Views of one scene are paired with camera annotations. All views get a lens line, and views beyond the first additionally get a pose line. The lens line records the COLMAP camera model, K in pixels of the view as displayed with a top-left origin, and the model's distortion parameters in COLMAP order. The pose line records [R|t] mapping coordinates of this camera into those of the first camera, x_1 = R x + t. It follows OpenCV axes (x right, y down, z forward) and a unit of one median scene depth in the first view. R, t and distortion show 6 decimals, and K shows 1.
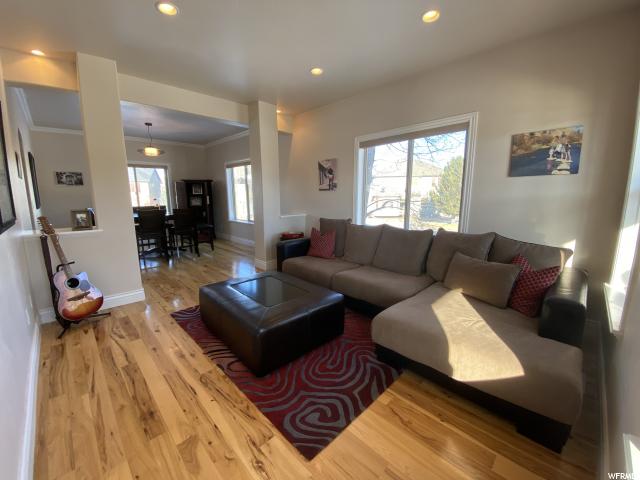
lens RADIAL K [[258.1, 0, 319.4], [0, 258.1, 238.3], [0, 0, 1]] dist [0.021917, -0.024223]
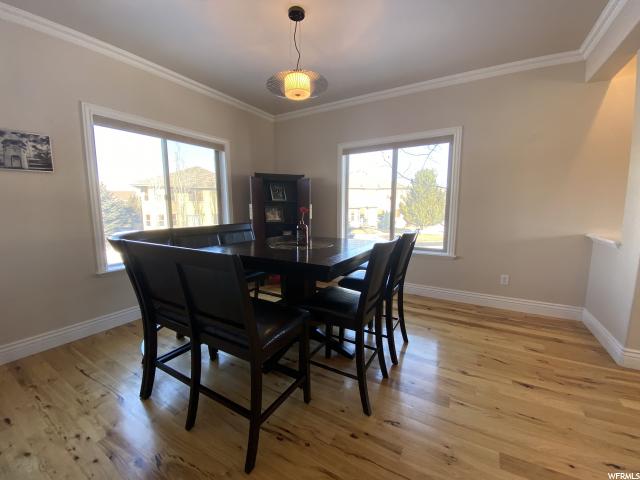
lens RADIAL K [[260.4, 0, 320.0], [0, 260.4, 240.0], [0, 0, 1]] dist [0.001292, -0.012415]
pose [[0.966223, -0.028859, 0.256085, -0.283675], [0.038241, 0.998765, -0.031731, -0.037099], [-0.254853, 0.040452, 0.966133, 0.246077]]
